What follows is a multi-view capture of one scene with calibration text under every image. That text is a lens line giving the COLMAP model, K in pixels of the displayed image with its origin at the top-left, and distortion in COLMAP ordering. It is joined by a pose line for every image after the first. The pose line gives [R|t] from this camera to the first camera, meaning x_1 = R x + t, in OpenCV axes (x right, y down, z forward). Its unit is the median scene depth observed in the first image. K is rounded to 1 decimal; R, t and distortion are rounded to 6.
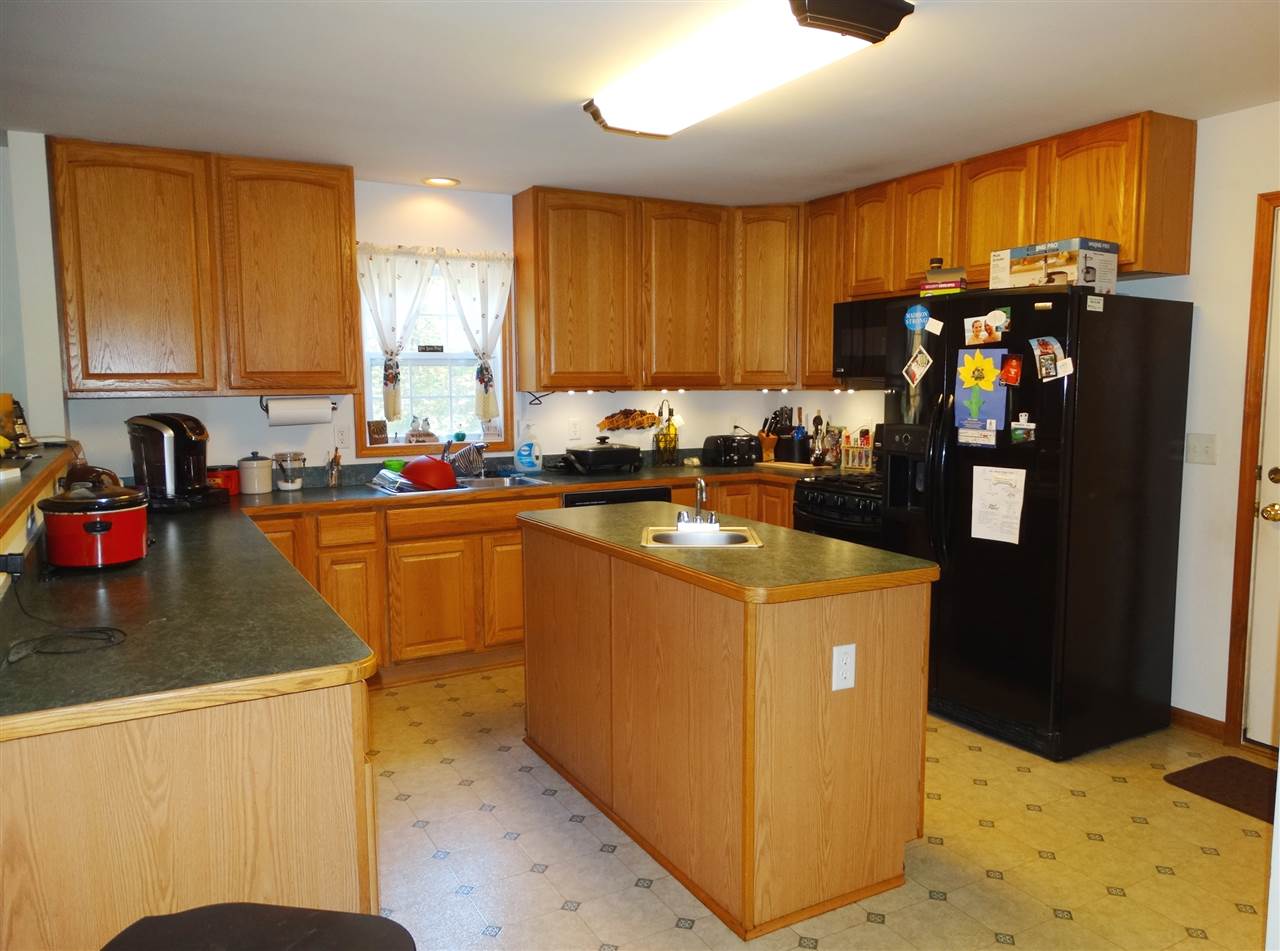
lens RADIAL K [[927.0, 0, 643.4], [0, 927.0, 477.2], [0, 0, 1]] dist [-0.004400, -0.004293]
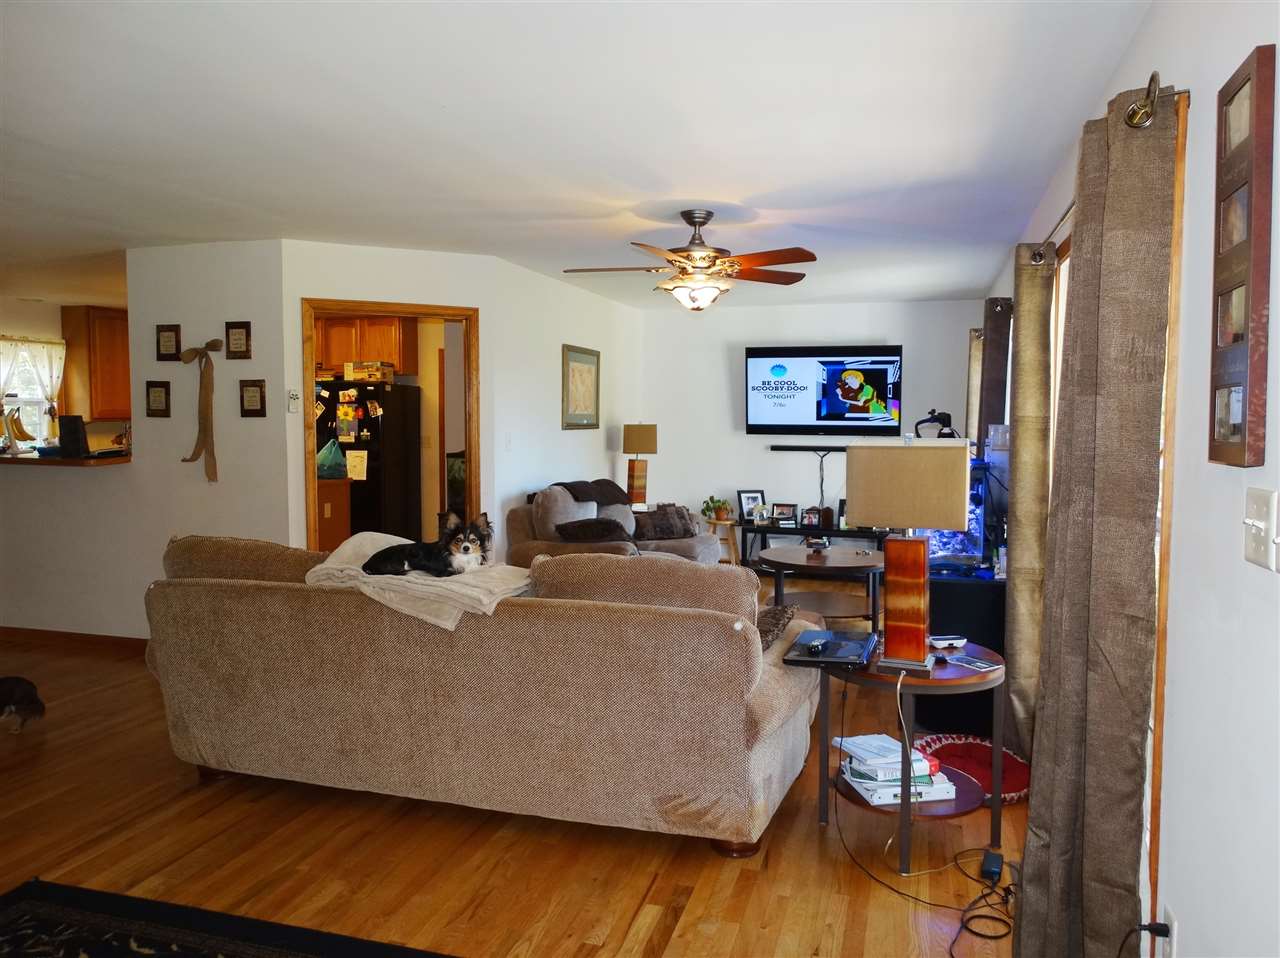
lens RADIAL K [[927.0, 0, 638.2], [0, 927.0, 476.4], [0, 0, 1]] dist [-0.004400, -0.004293]
pose [[0.721524, -0.041345, 0.691154, -0.799417], [0.064110, 0.997917, -0.007232, 0.125126], [-0.689415, 0.049527, 0.722671, -1.333859]]
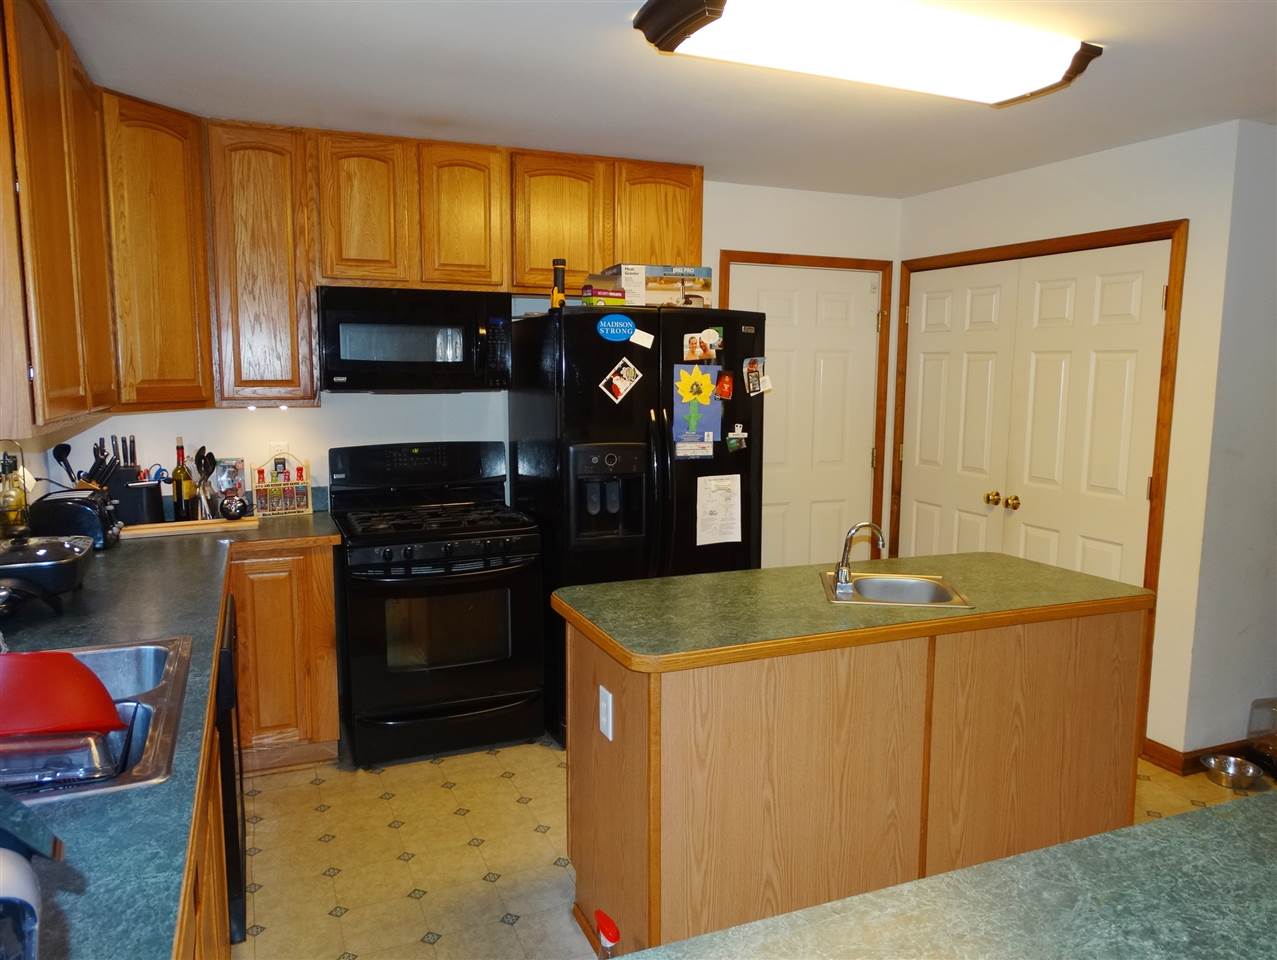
lens RADIAL K [[924.8, 0, 639.2], [0, 924.8, 485.6], [0, 0, 1]] dist [-0.004400, -0.004293]
pose [[0.119212, -0.123107, 0.985207, -0.674819], [0.092640, 0.989334, 0.112413, -0.125854], [-0.988537, 0.077868, 0.129345, 0.932554]]
